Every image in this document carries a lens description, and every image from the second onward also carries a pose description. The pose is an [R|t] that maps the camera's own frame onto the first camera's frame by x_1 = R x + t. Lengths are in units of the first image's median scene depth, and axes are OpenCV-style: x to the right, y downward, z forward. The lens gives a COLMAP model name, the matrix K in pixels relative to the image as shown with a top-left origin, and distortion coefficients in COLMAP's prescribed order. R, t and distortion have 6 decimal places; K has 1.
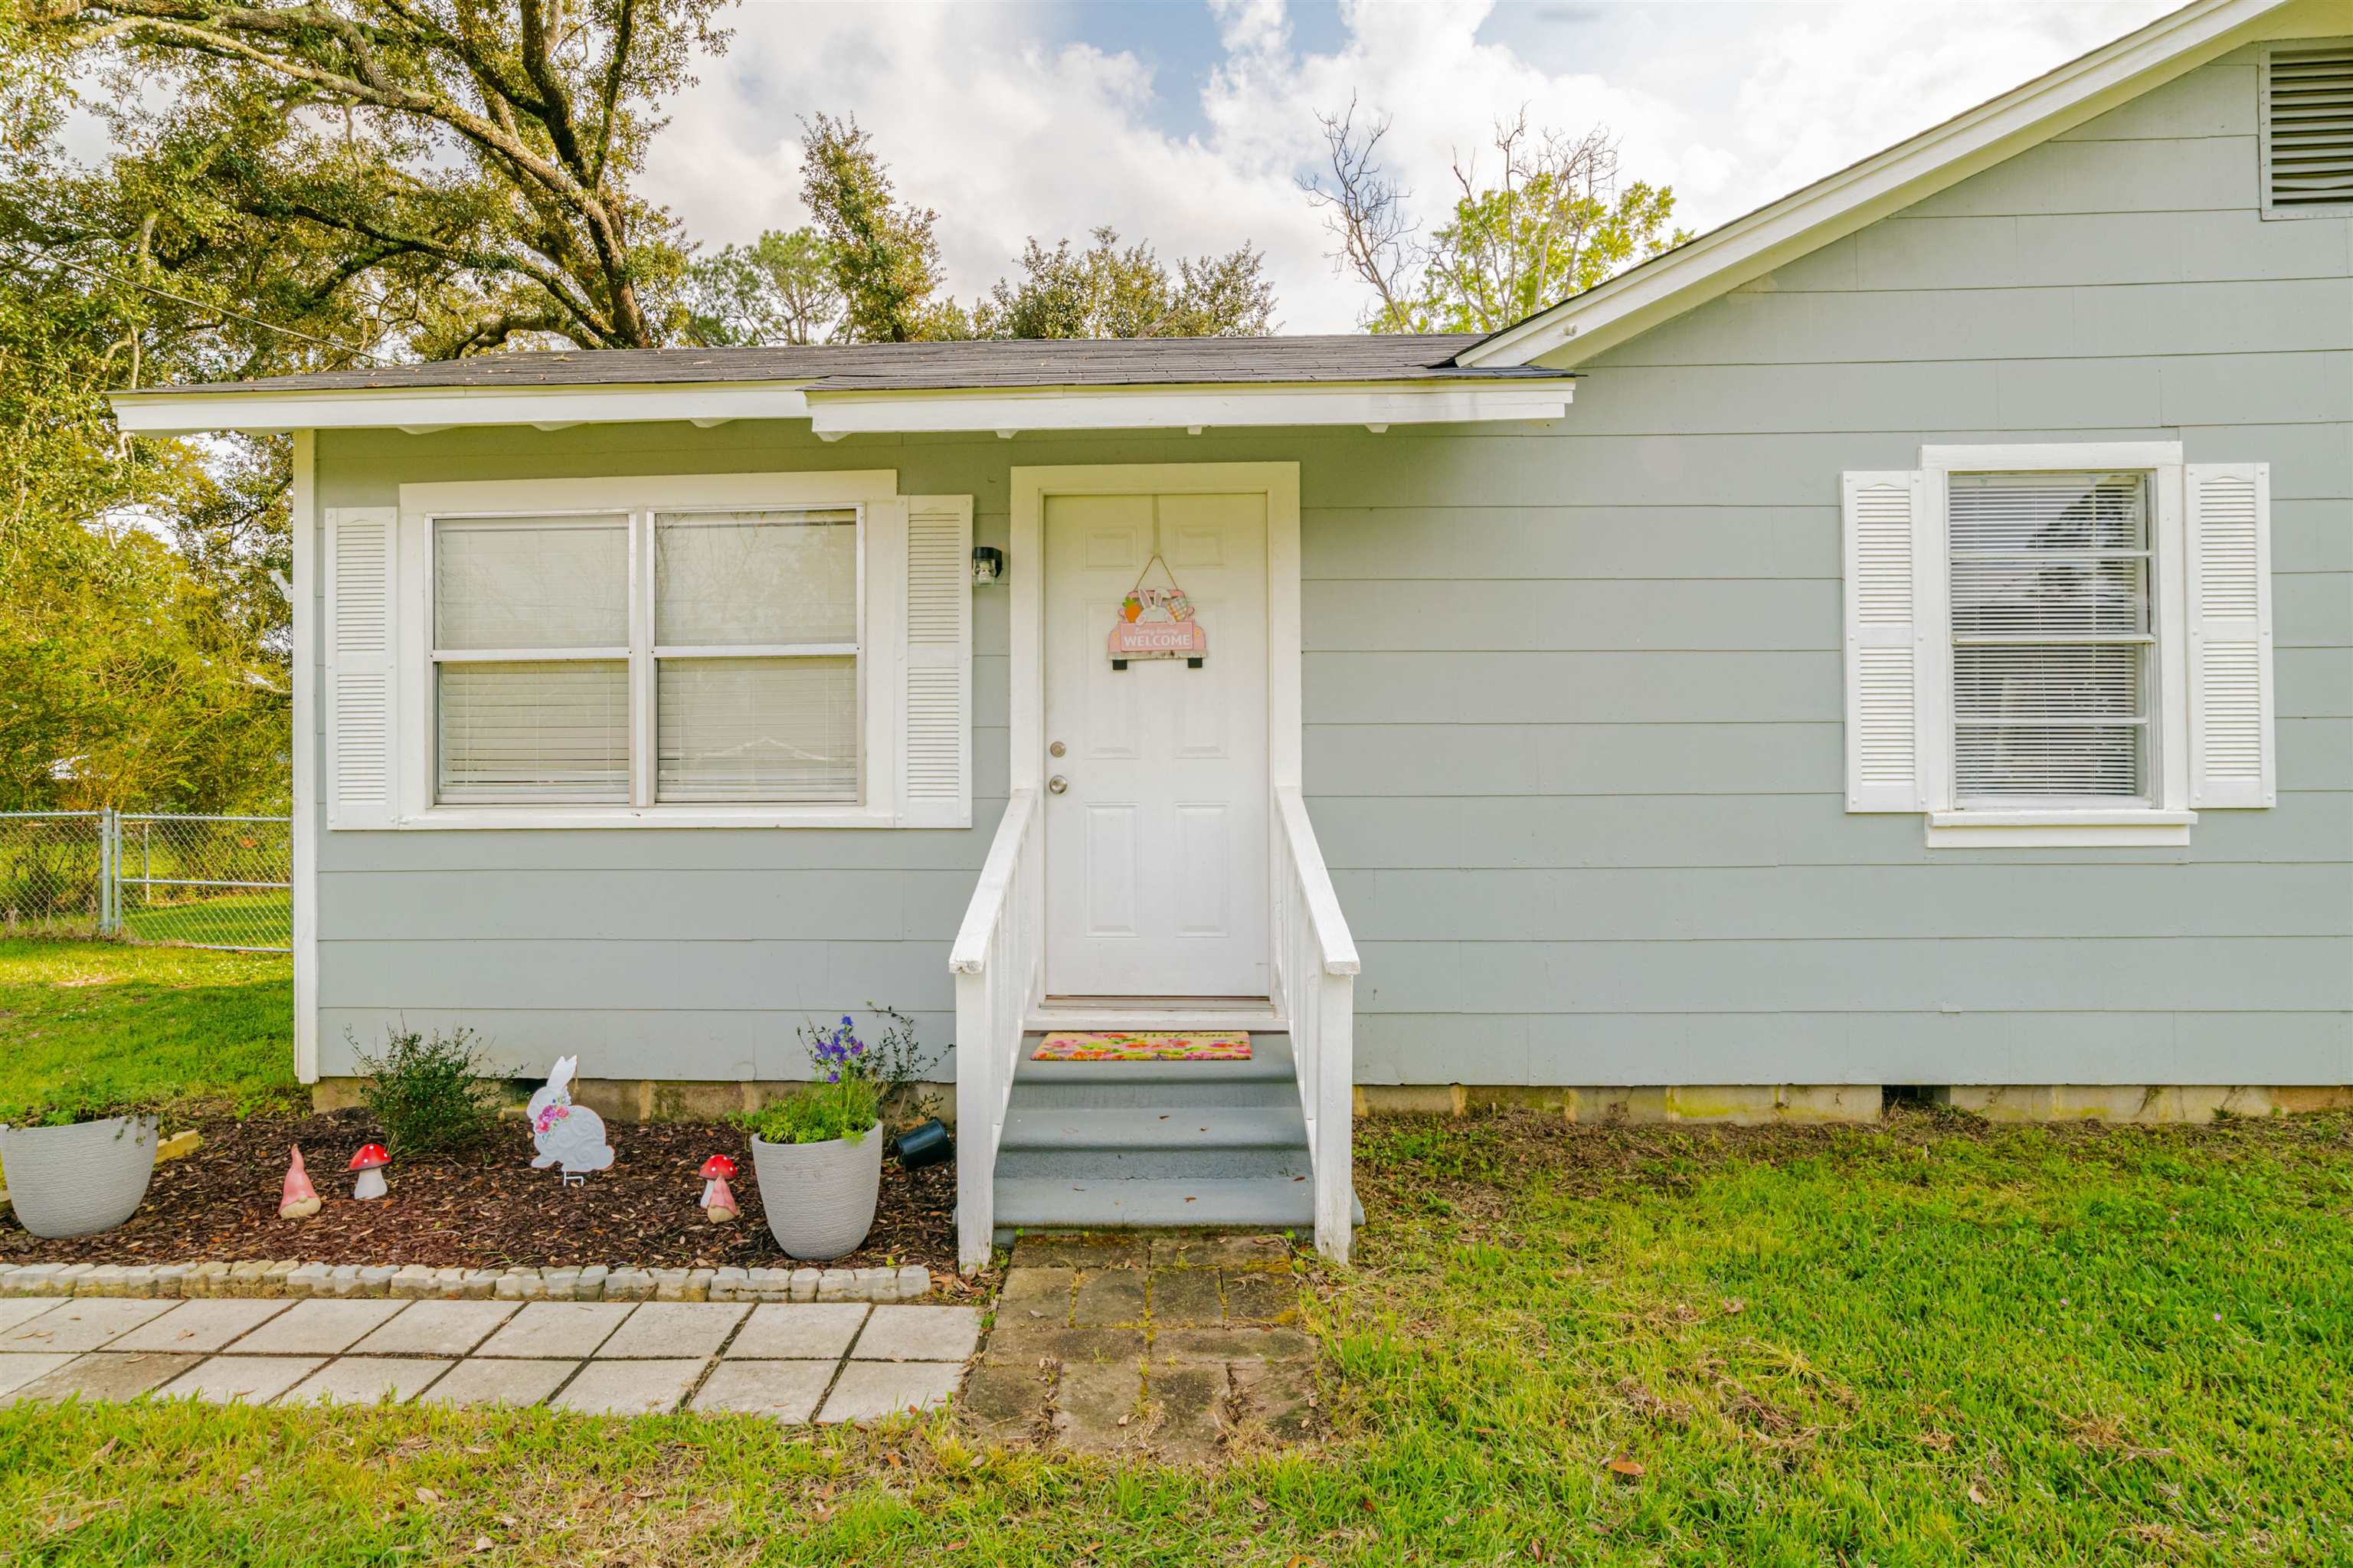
lens RADIAL K [[1201.2, 0, 1126.8], [0, 1201.2, 791.2], [0, 0, 1]] dist [-0.024289, 0.012982]
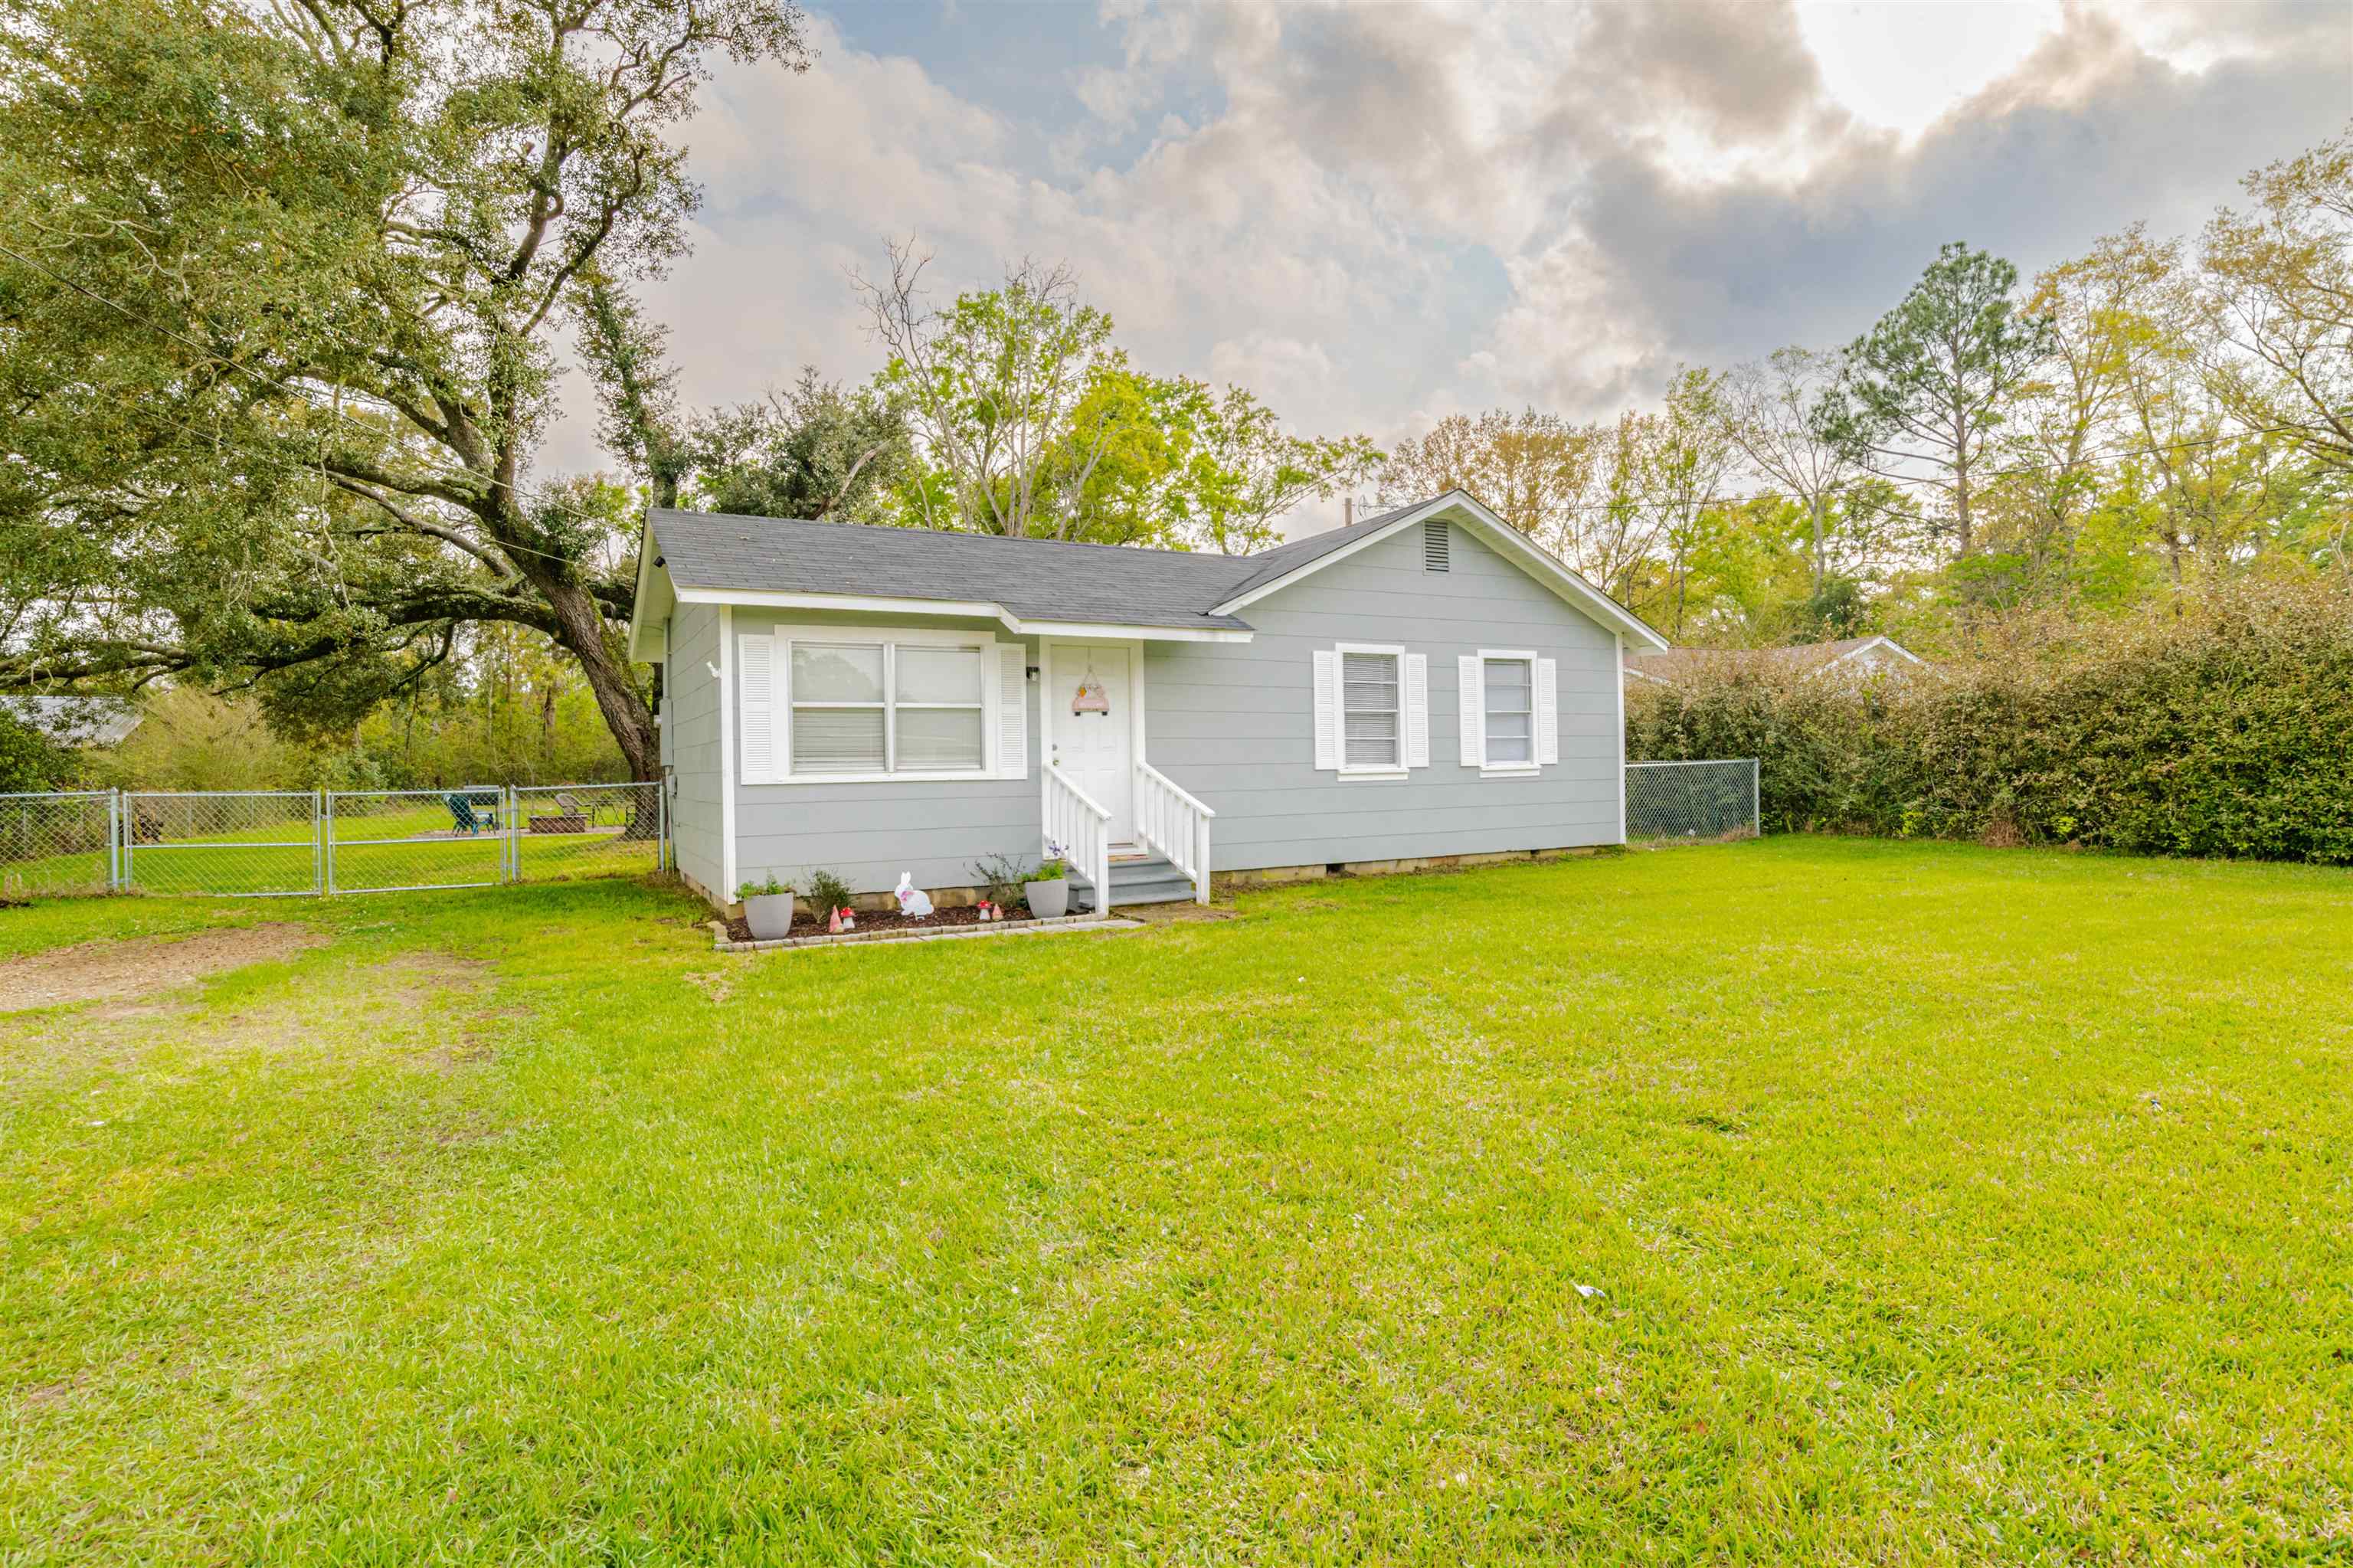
lens RADIAL K [[1203.9, 0, 1194.1], [0, 1203.9, 774.8], [0, 0, 1]] dist [-0.061991, 0.024778]
pose [[0.854250, -0.010866, 0.519750, -1.115811], [0.009976, 0.999940, 0.004509, 0.013267], [-0.519767, 0.001333, 0.854307, -1.281617]]
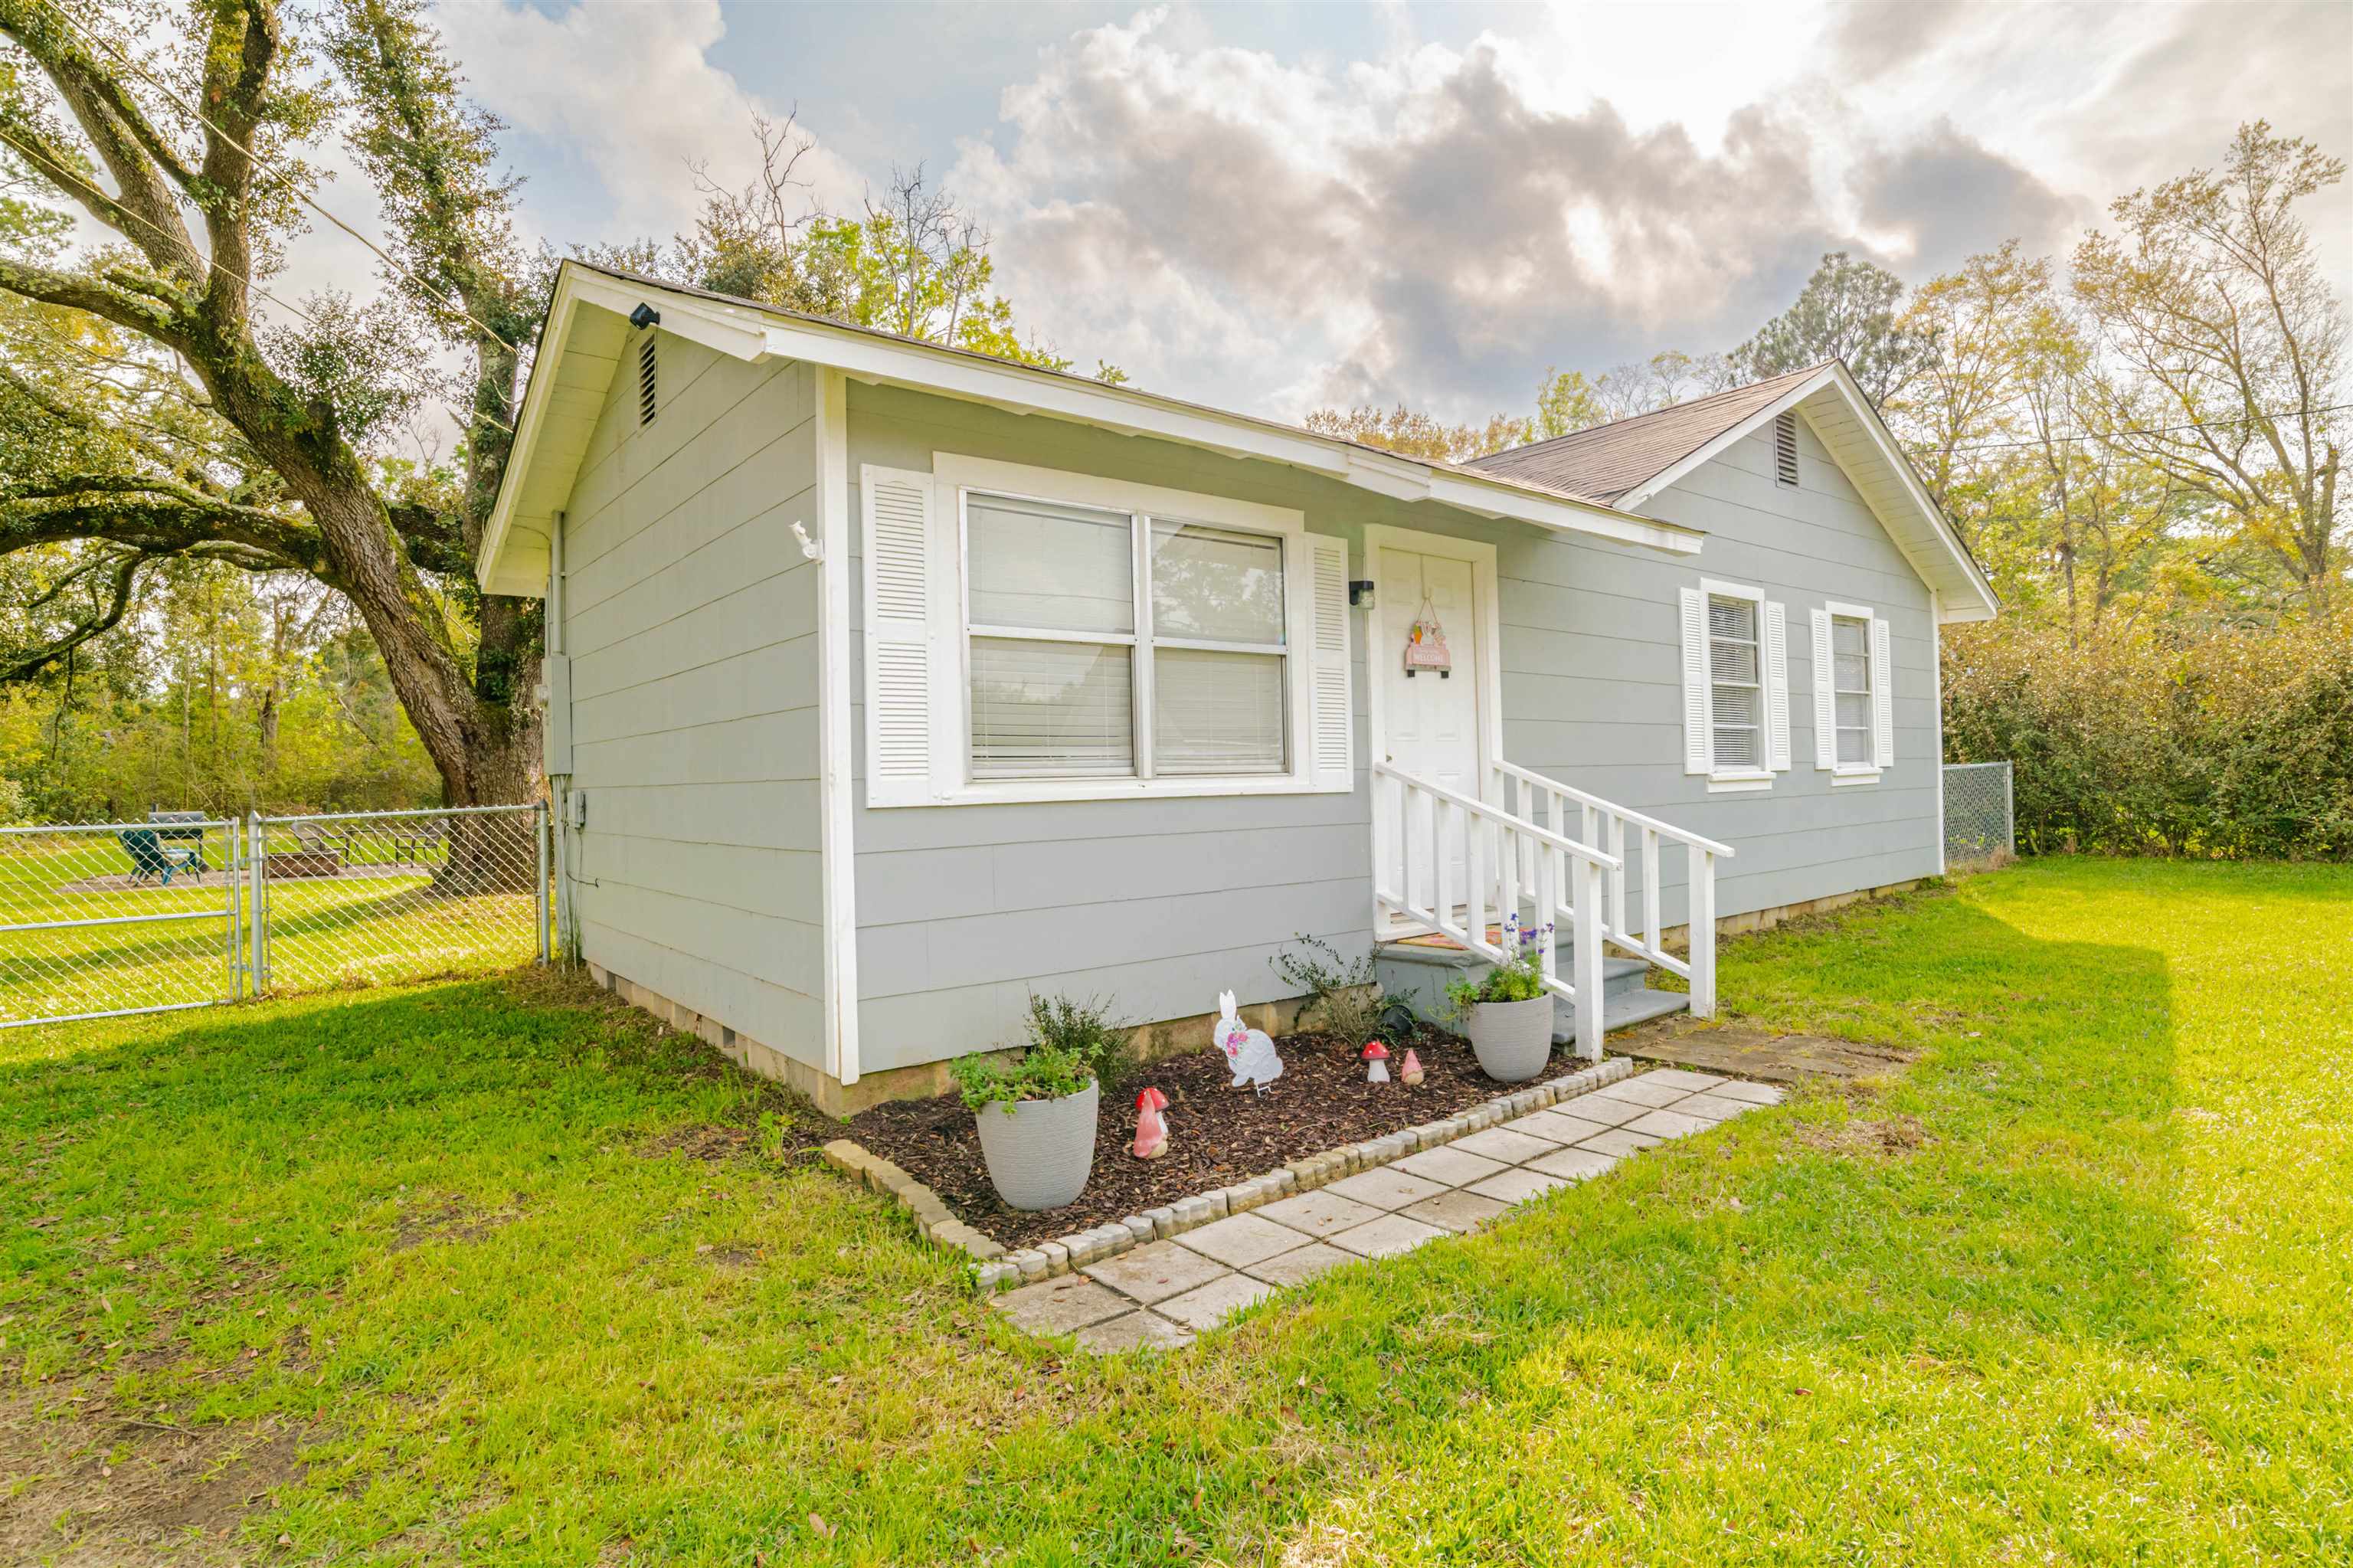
lens RADIAL K [[1203.9, 0, 1194.1], [0, 1203.9, 774.8], [0, 0, 1]] dist [-0.061991, 0.024778]
pose [[0.748575, -0.007604, 0.663007, -1.127620], [0.016723, 0.999833, -0.007415, 0.018420], [-0.662840, 0.016638, 0.748576, 0.131600]]
